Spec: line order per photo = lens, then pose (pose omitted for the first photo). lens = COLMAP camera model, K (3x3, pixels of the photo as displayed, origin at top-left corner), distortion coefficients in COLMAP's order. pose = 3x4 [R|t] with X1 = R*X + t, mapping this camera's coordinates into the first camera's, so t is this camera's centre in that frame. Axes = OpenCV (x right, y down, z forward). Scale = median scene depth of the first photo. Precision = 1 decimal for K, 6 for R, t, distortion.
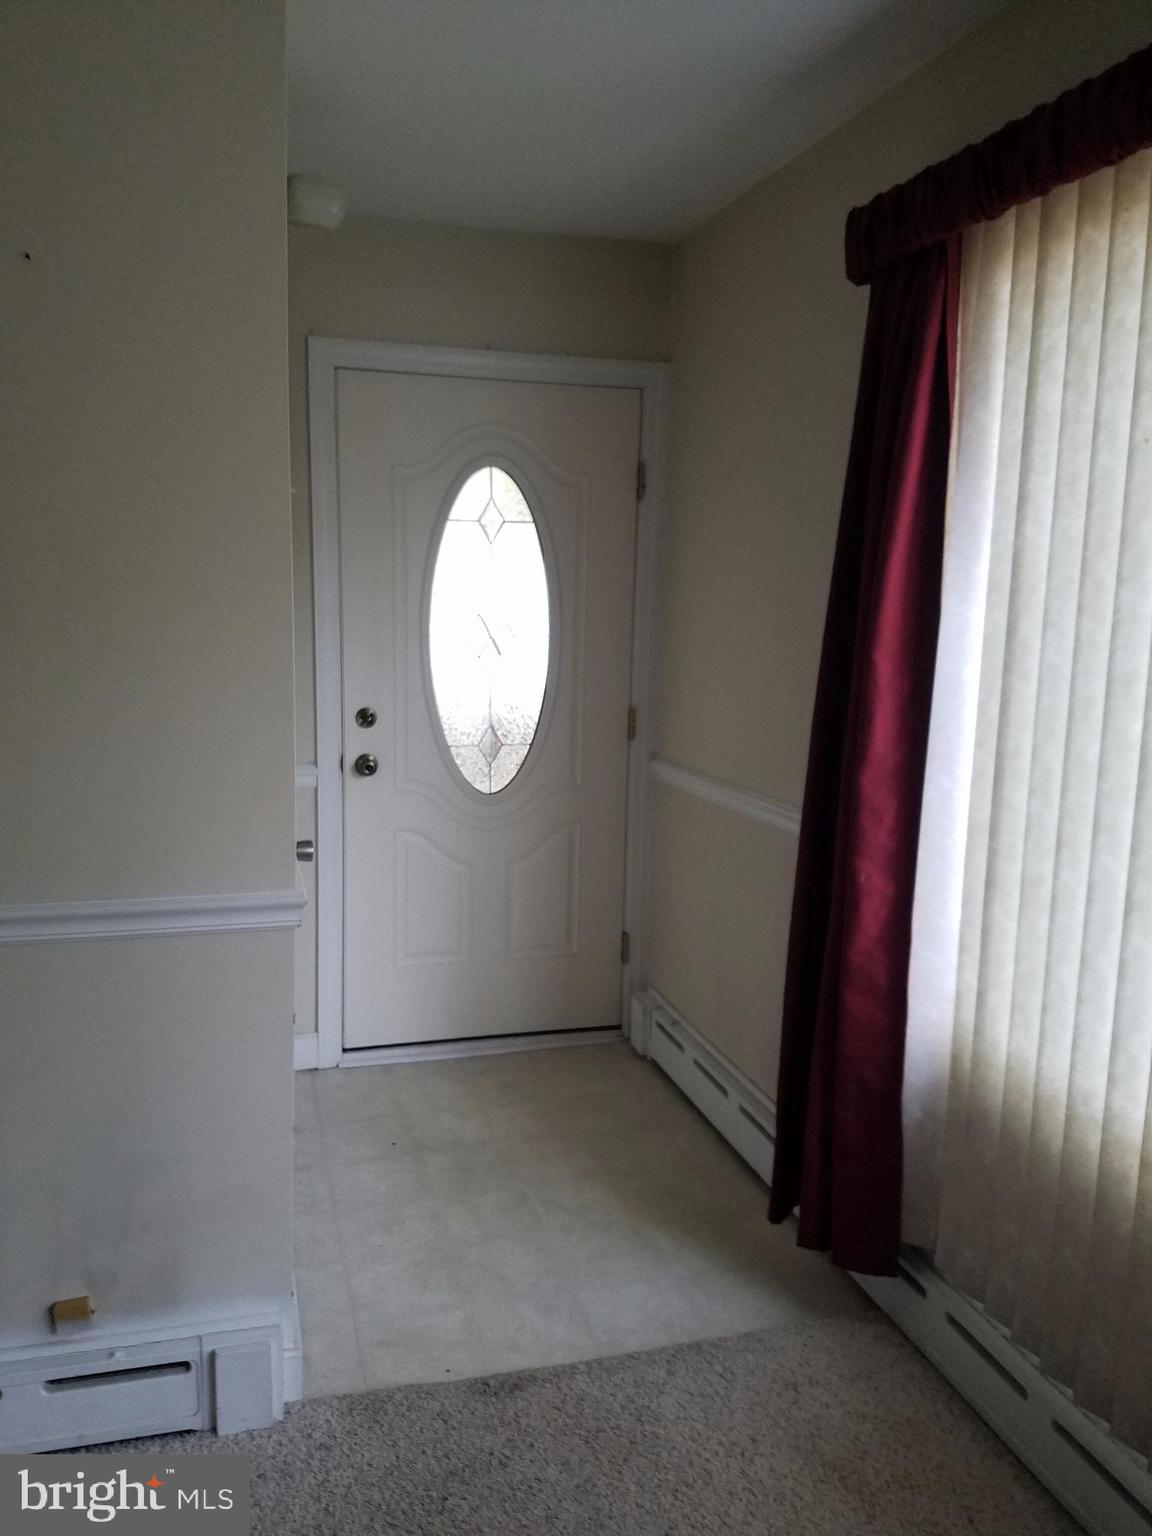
lens RADIAL K [[1203.9, 0, 571.0], [0, 1203.9, 780.7], [0, 0, 1]] dist [0.062513, -0.055000]
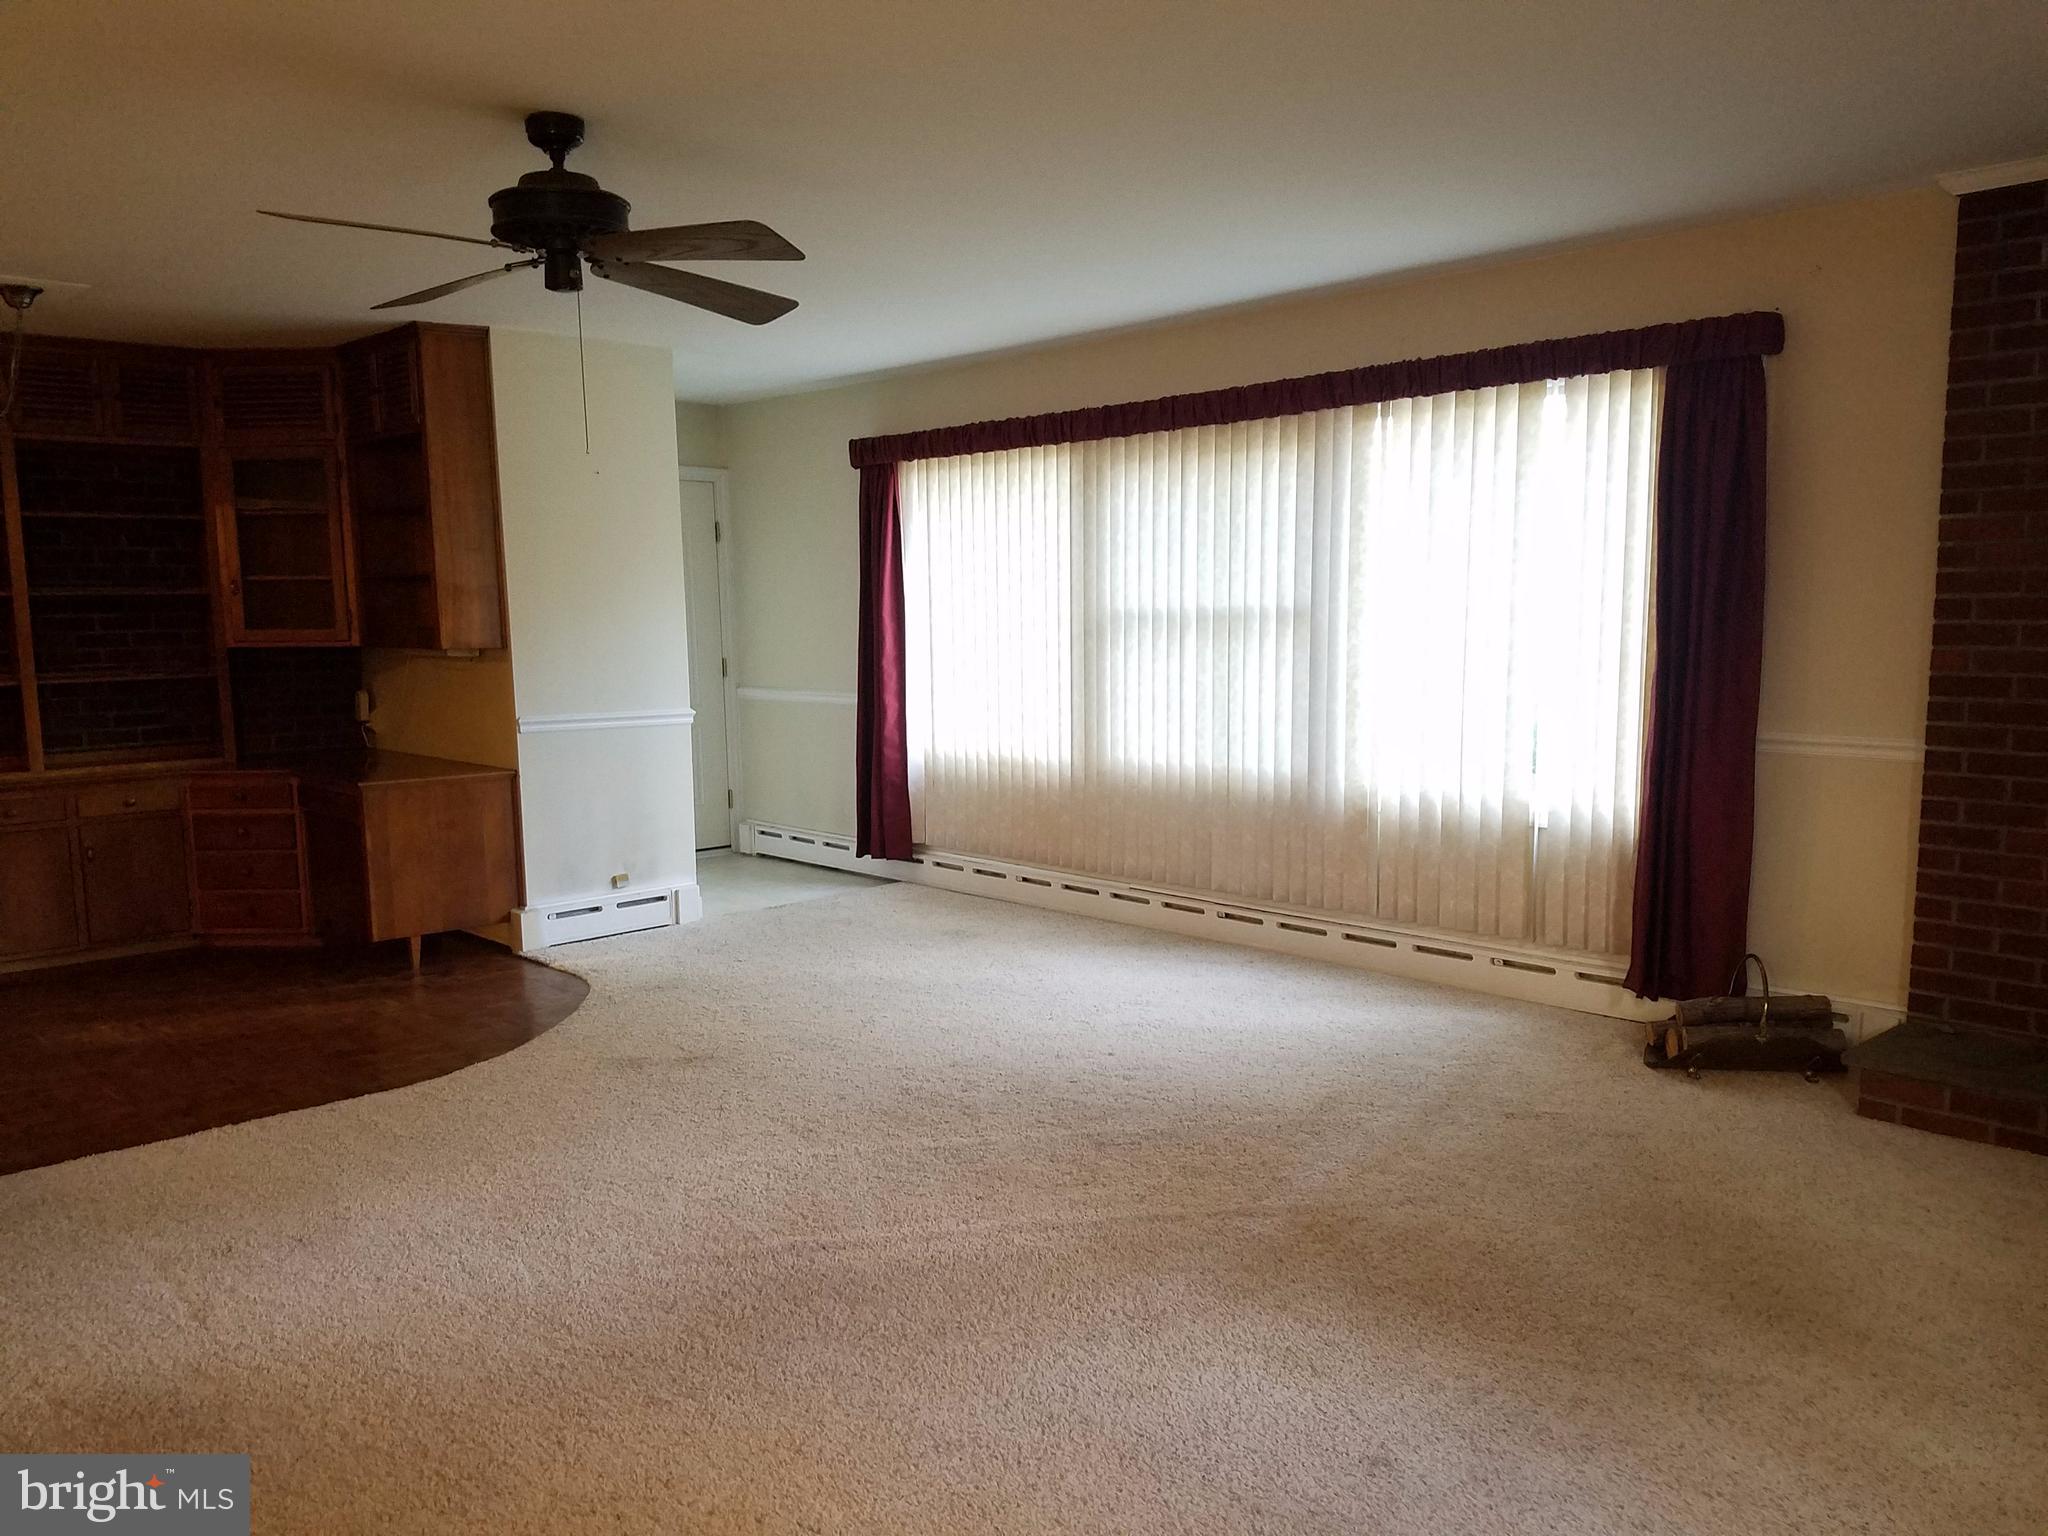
lens RADIAL K [[1605.2, 0, 1028.6], [0, 1605.2, 779.7], [0, 0, 1]] dist [0.062513, -0.055000]
pose [[0.901557, -0.089798, 0.423240, -0.937854], [0.104044, 0.994516, -0.010622, 0.309972], [-0.419965, 0.053612, 0.905955, -2.194360]]
